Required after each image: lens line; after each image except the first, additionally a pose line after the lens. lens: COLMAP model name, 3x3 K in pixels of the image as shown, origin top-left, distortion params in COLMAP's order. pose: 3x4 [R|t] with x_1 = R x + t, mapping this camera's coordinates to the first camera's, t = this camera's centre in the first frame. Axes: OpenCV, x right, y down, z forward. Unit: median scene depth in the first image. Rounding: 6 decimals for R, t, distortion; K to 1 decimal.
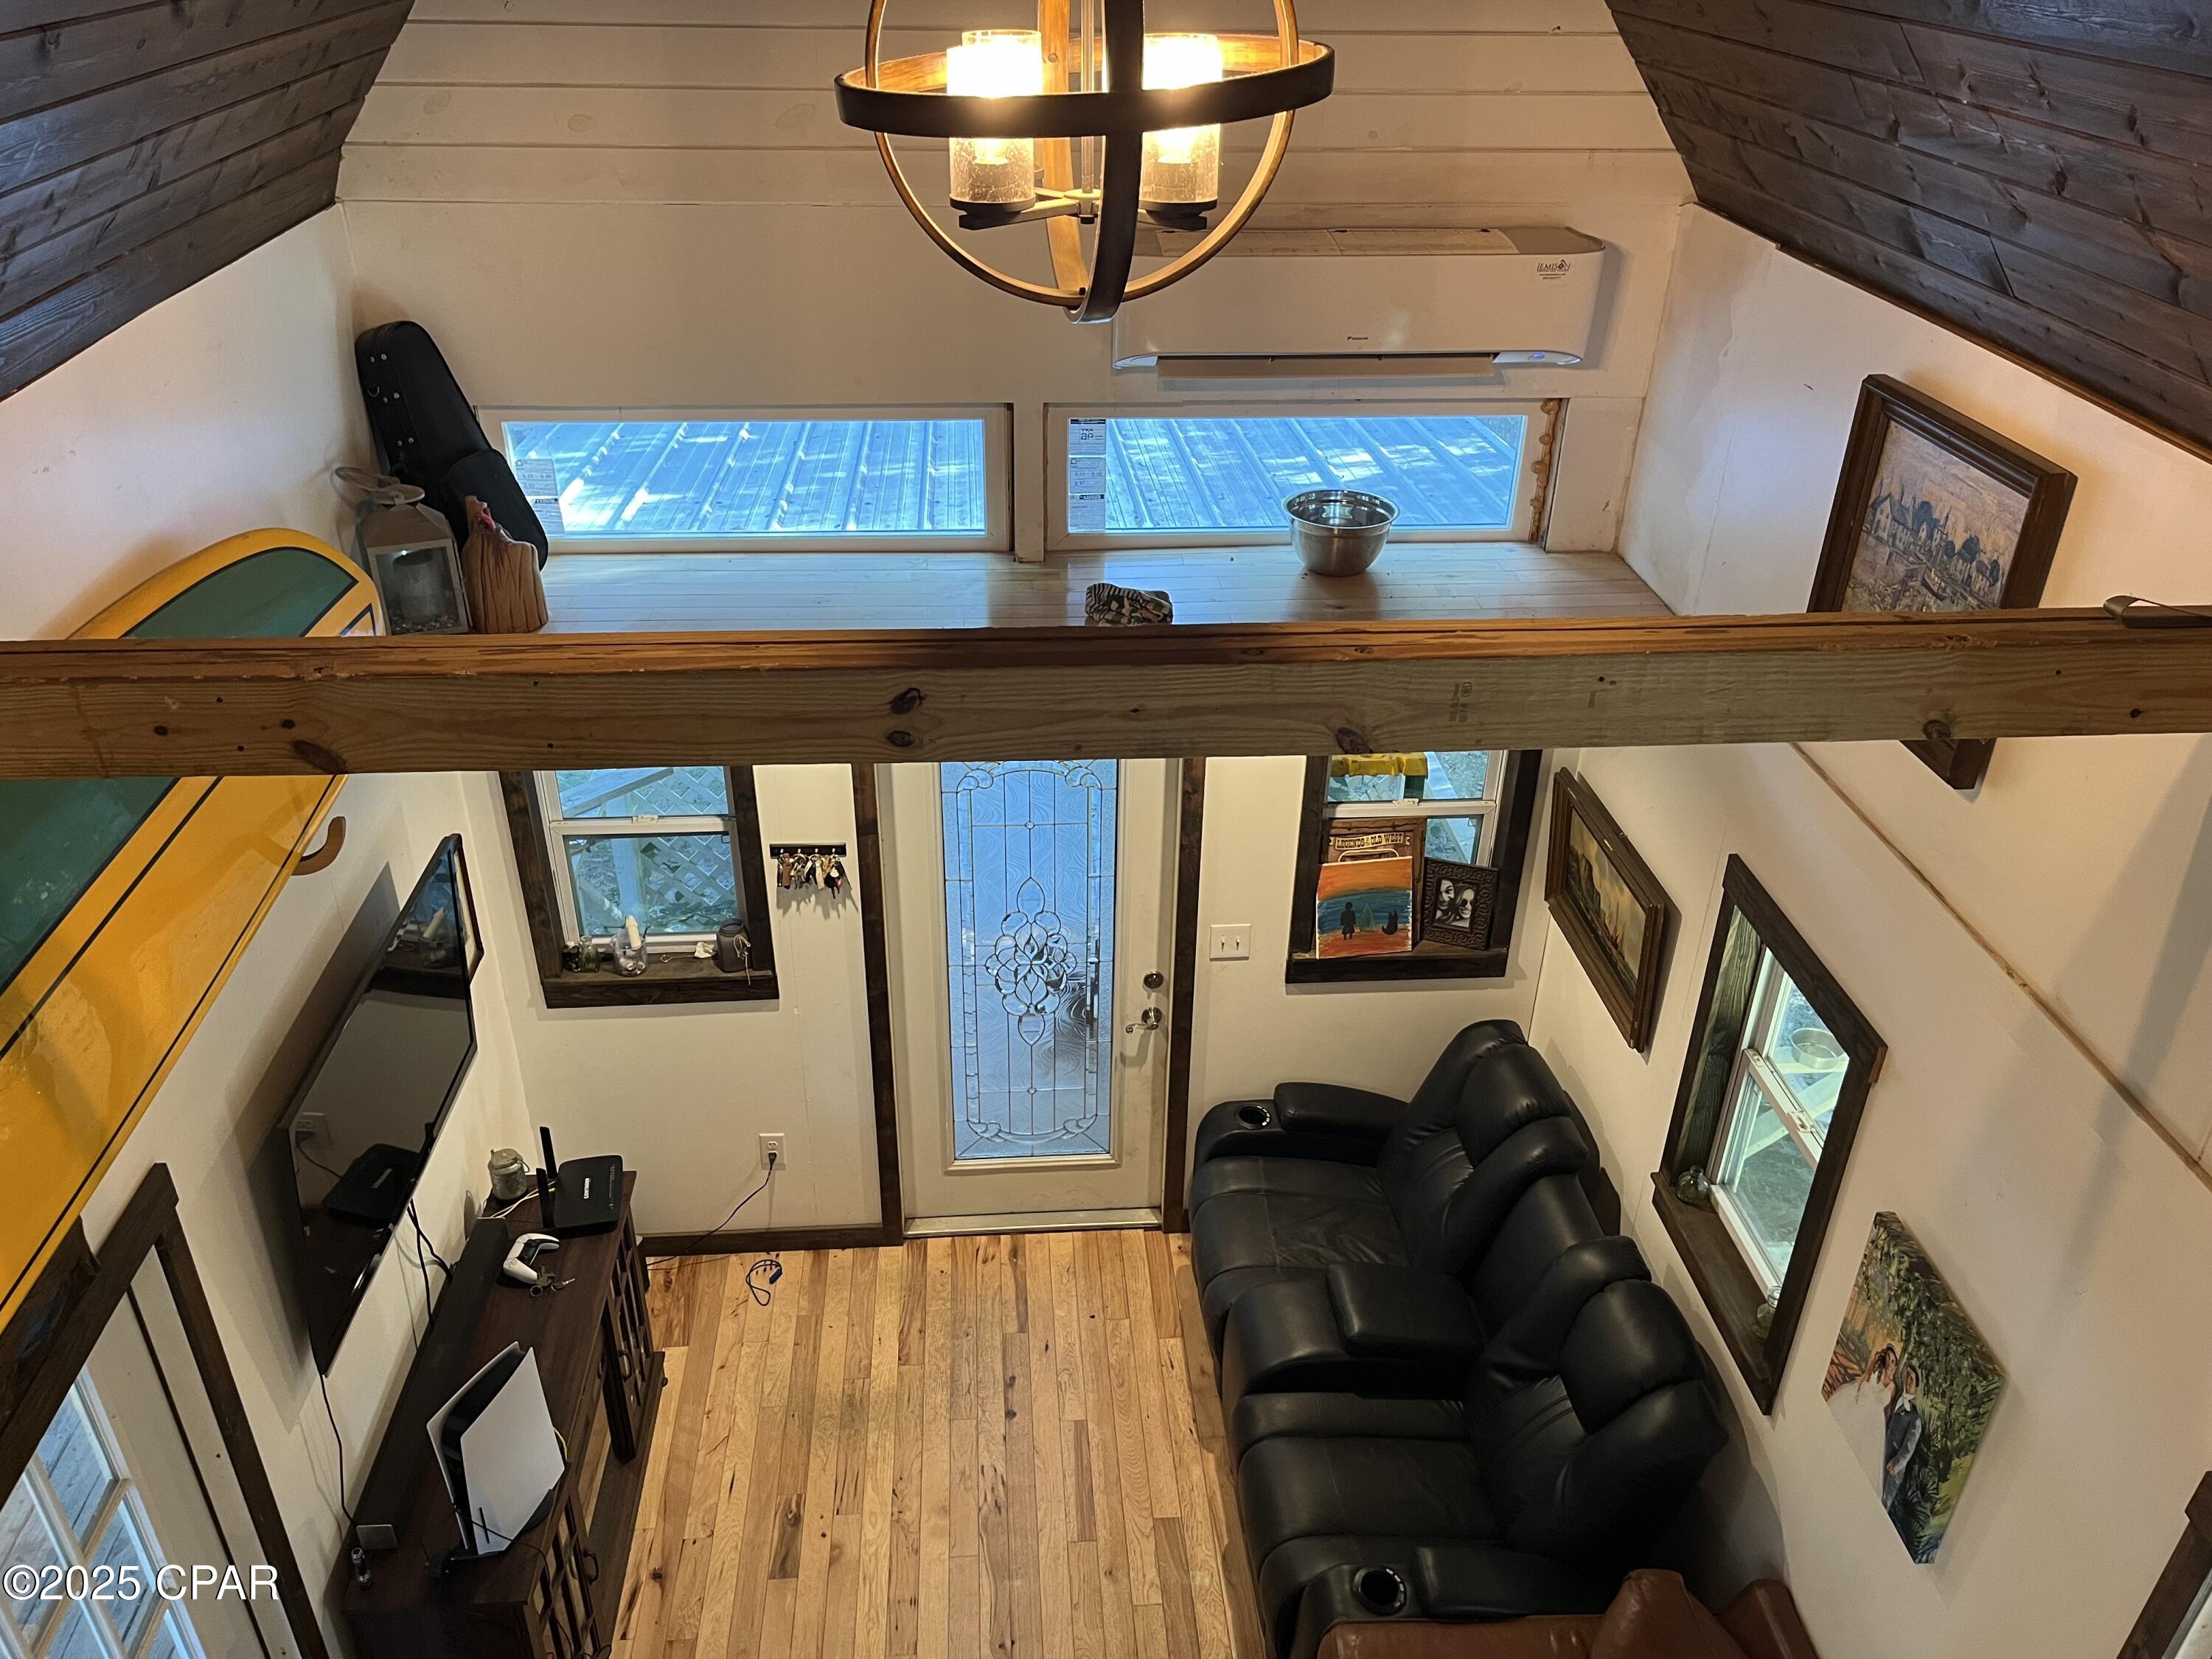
lens RADIAL K [[1683.8, 0, 1101.2], [0, 1683.8, 831.8], [0, 0, 1]] dist [0.037061, -0.032138]
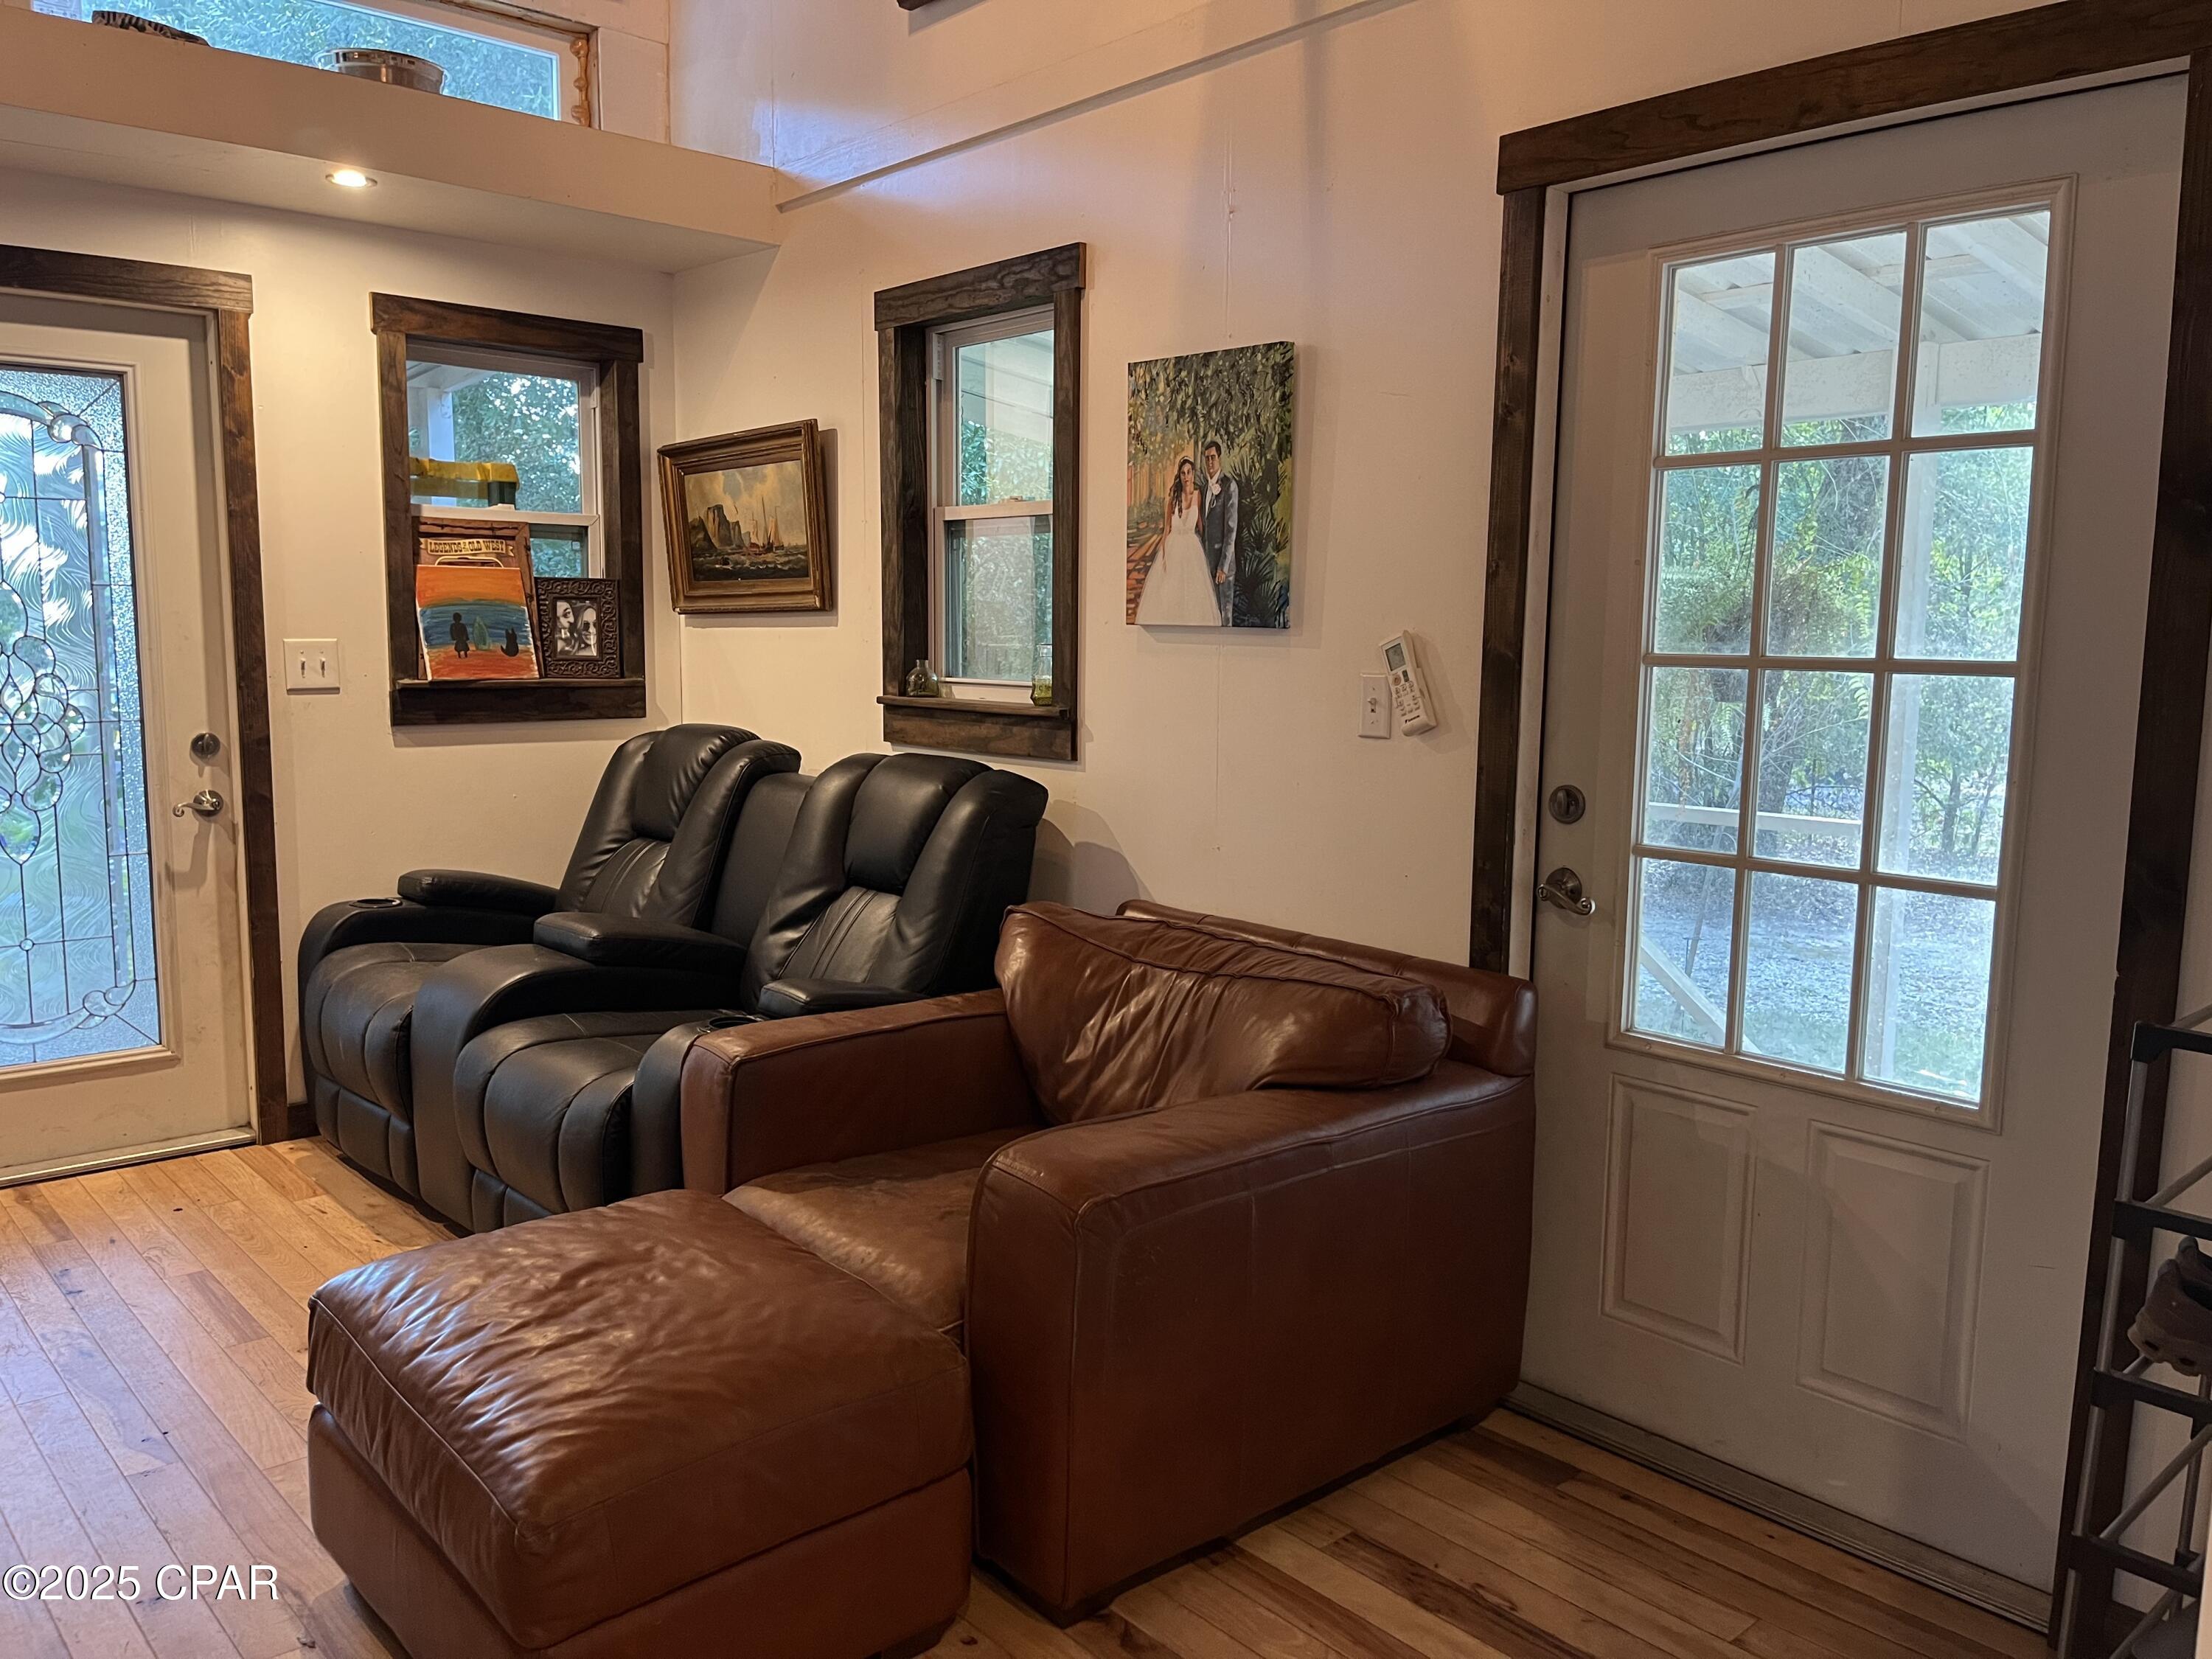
lens RADIAL K [[1683.8, 0, 1102.6], [0, 1683.8, 827.1], [0, 0, 1]] dist [0.037061, -0.032138]
pose [[0.790852, -0.076945, 0.607151, -0.120056], [0.311496, 0.904559, -0.291107, 0.482931], [-0.526805, 0.419348, 0.739340, 0.238375]]
